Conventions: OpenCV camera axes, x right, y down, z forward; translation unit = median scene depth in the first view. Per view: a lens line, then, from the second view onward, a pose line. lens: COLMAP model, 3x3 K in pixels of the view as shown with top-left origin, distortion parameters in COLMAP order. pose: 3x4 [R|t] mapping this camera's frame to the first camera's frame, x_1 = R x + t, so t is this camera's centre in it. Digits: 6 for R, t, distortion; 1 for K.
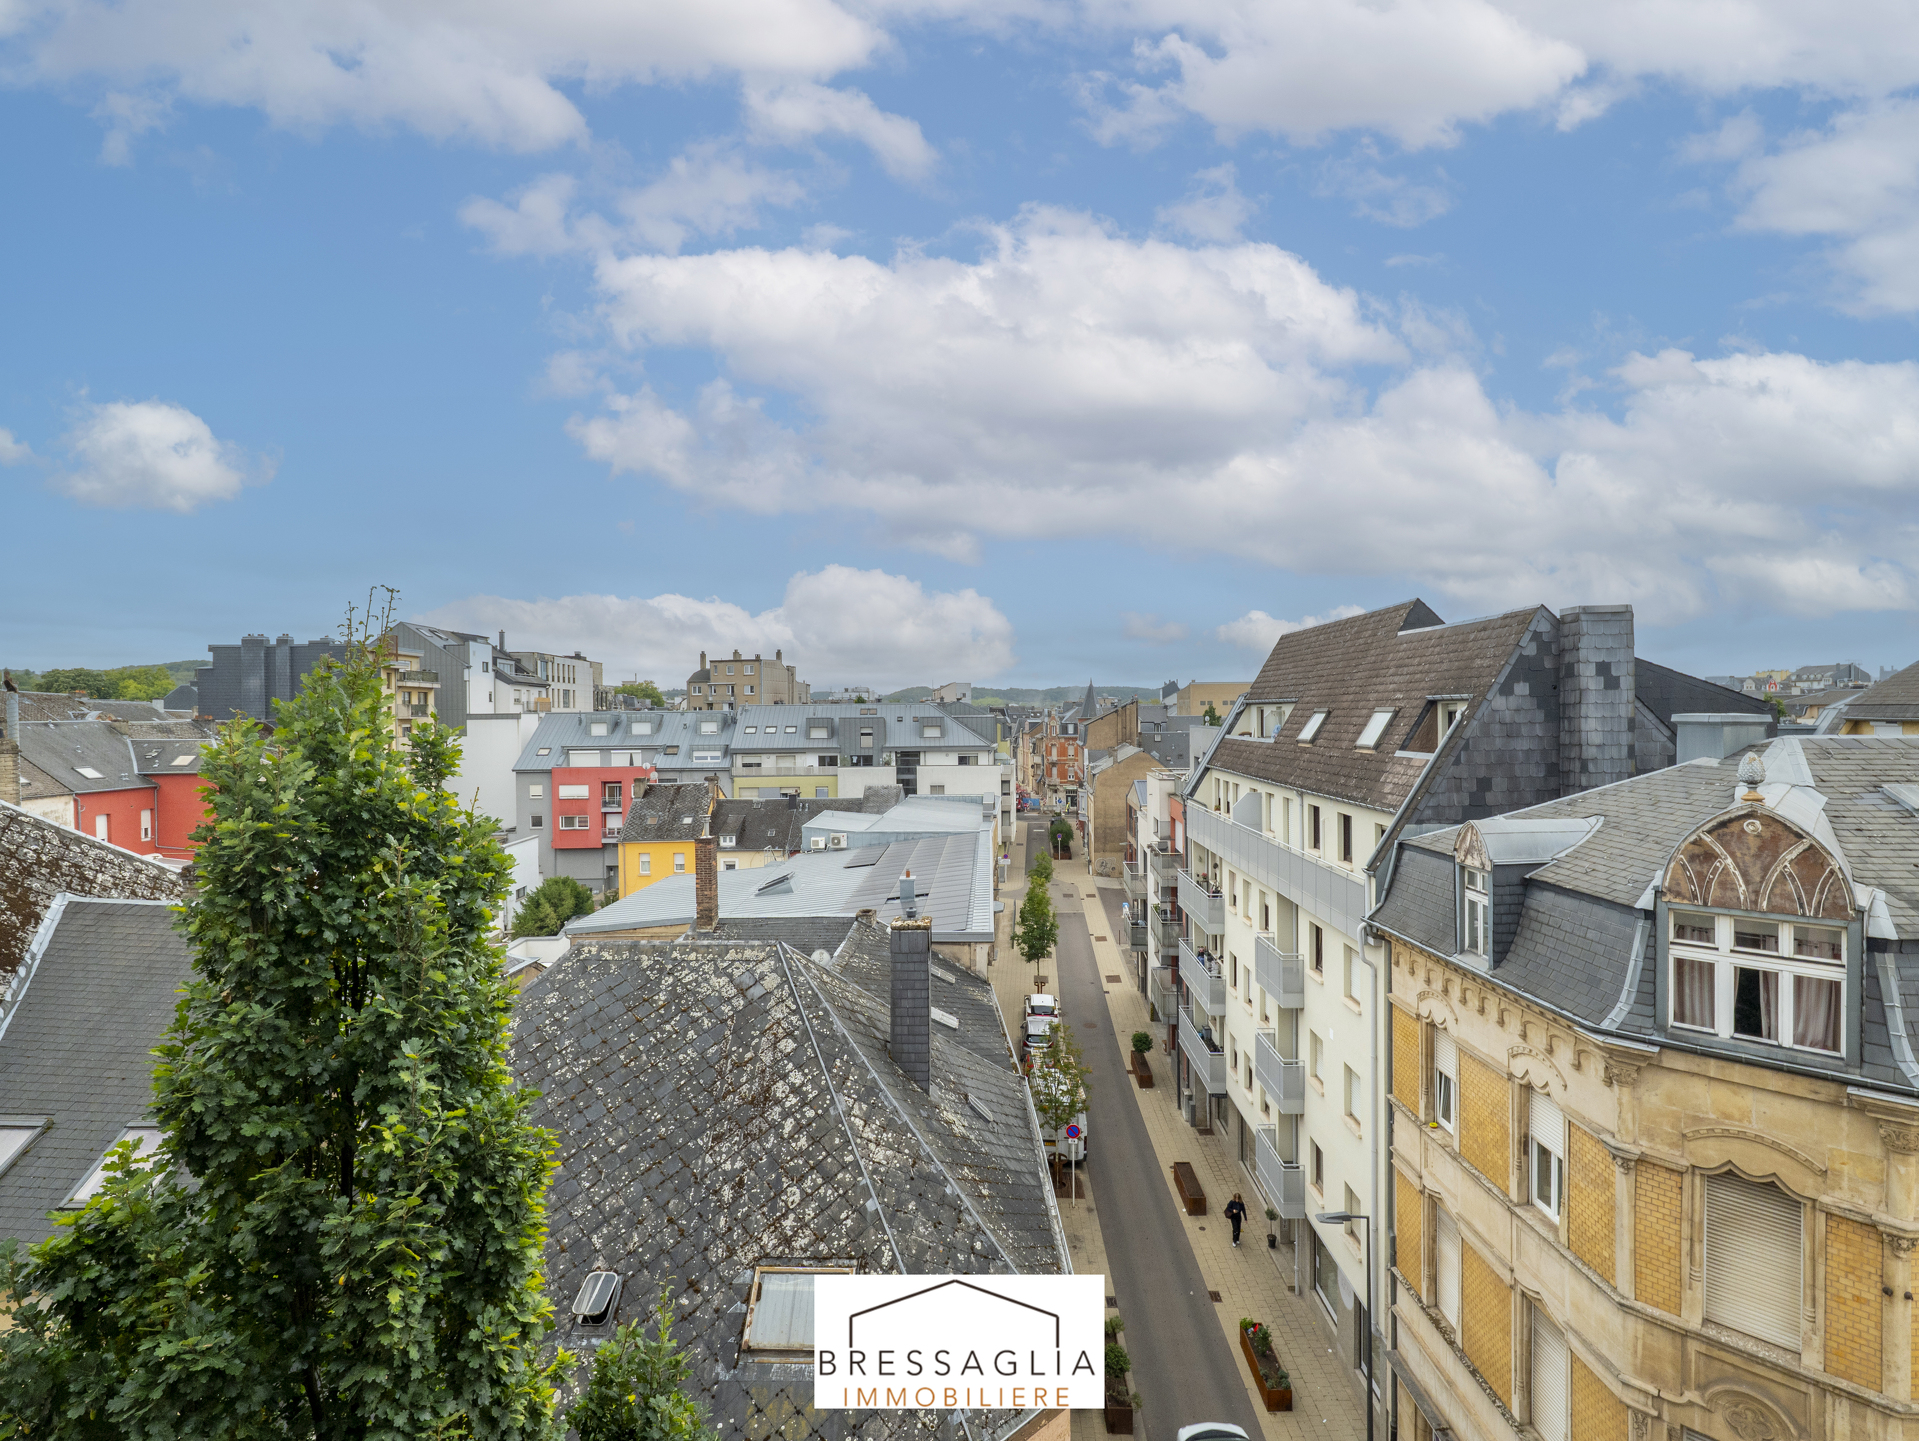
lens RADIAL K [[885.4, 0, 959.5], [0, 885.4, 720.5], [0, 0, 1]] dist [-0.002395, -0.000478]
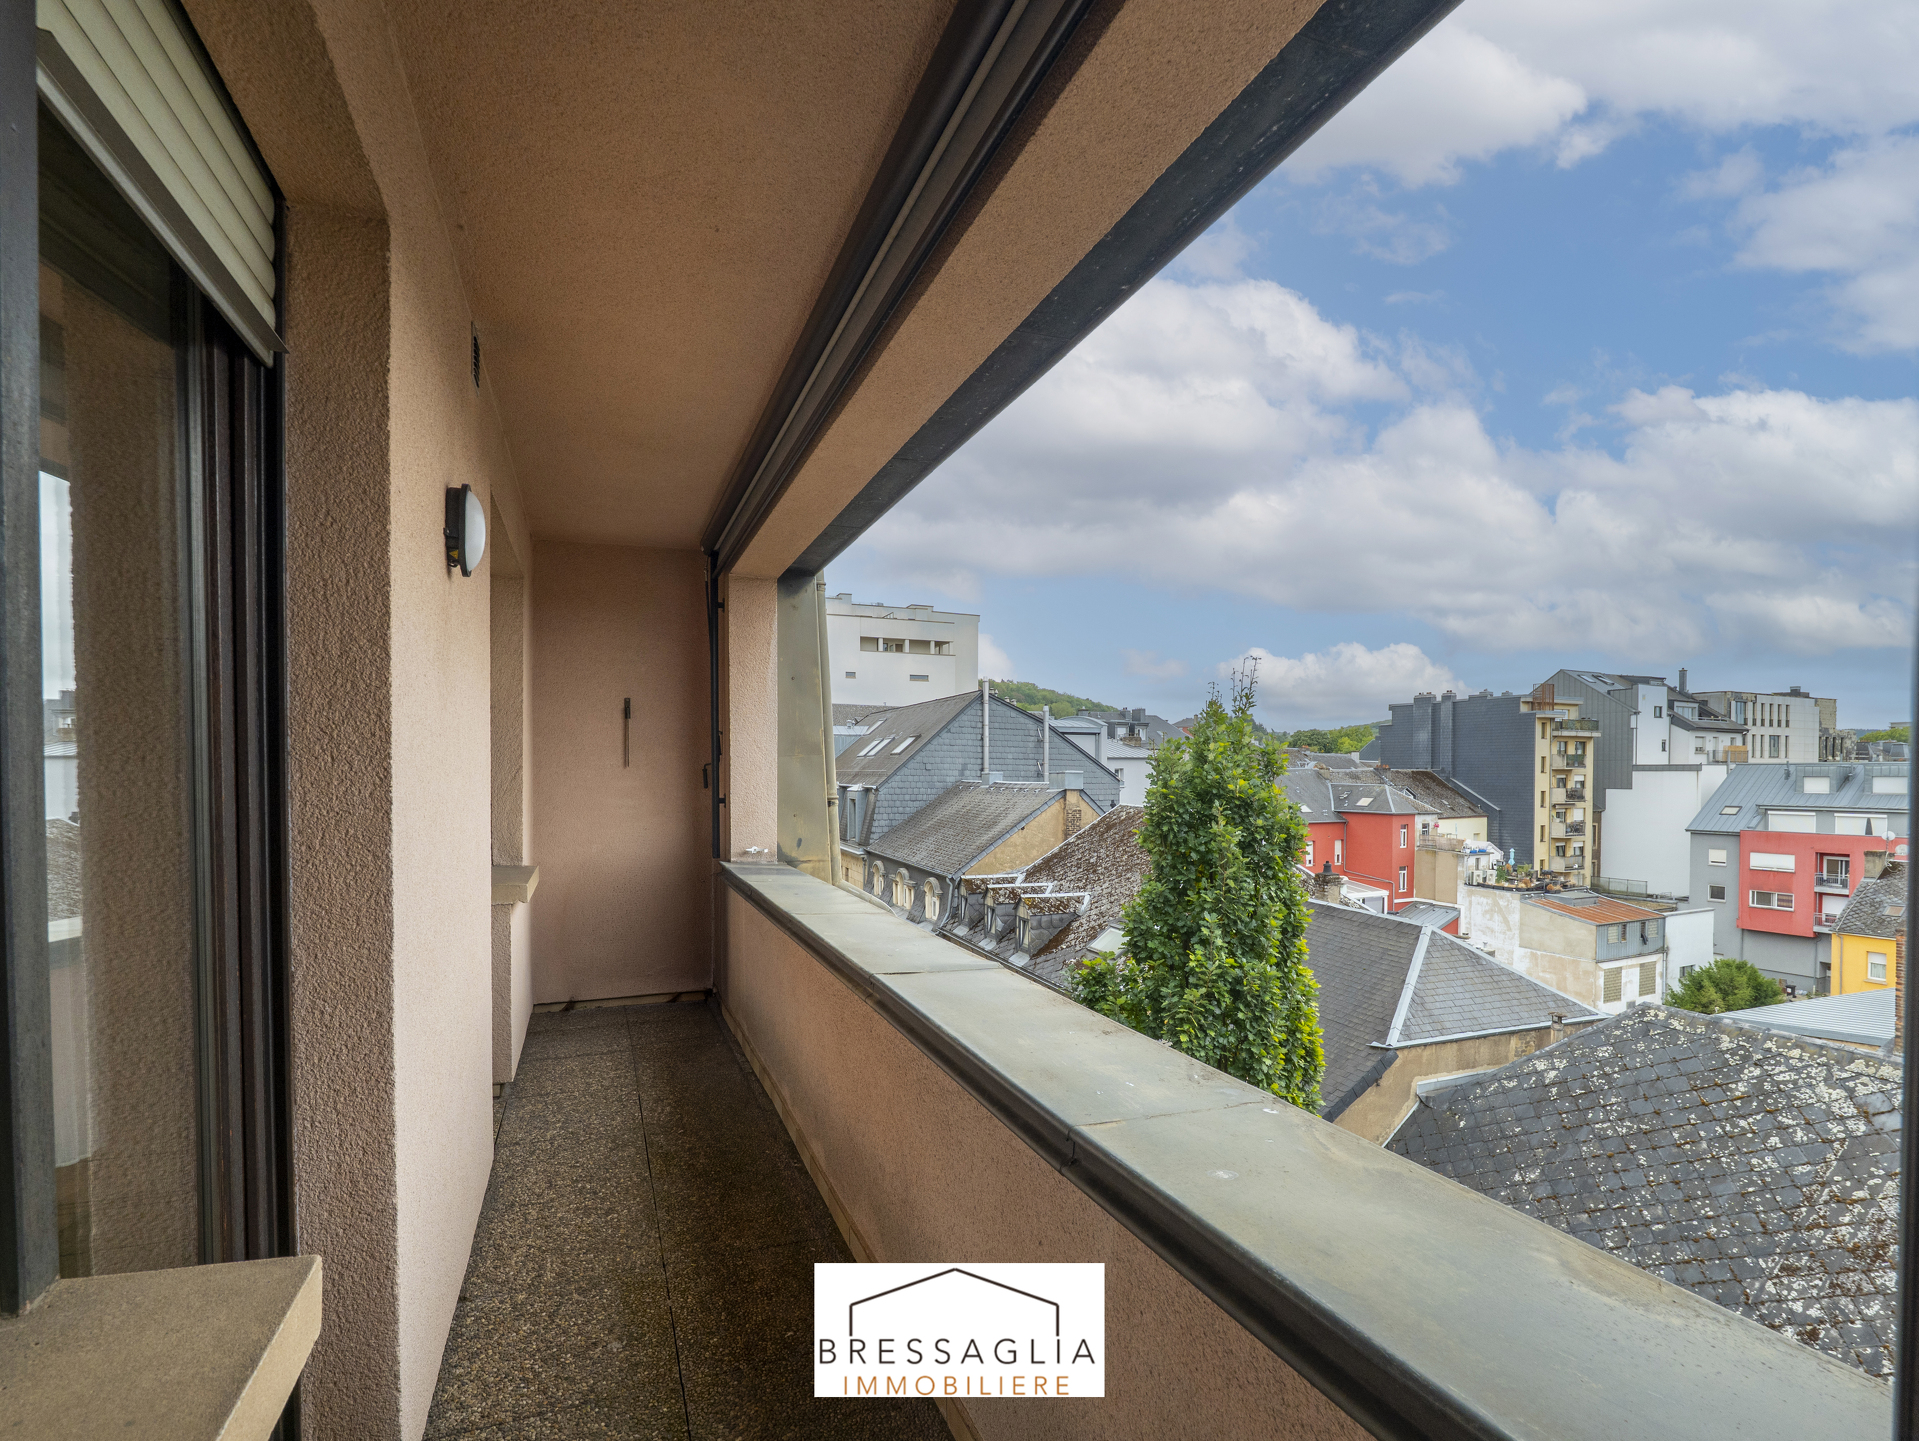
lens RADIAL K [[885.4, 0, 959.5], [0, 885.4, 720.5], [0, 0, 1]] dist [-0.002395, -0.000478]
pose [[0.408571, -0.041740, -0.911772, 0.145202], [-0.009609, 0.998702, -0.050026, 0.012217], [0.912676, 0.029201, 0.407639, -0.035293]]
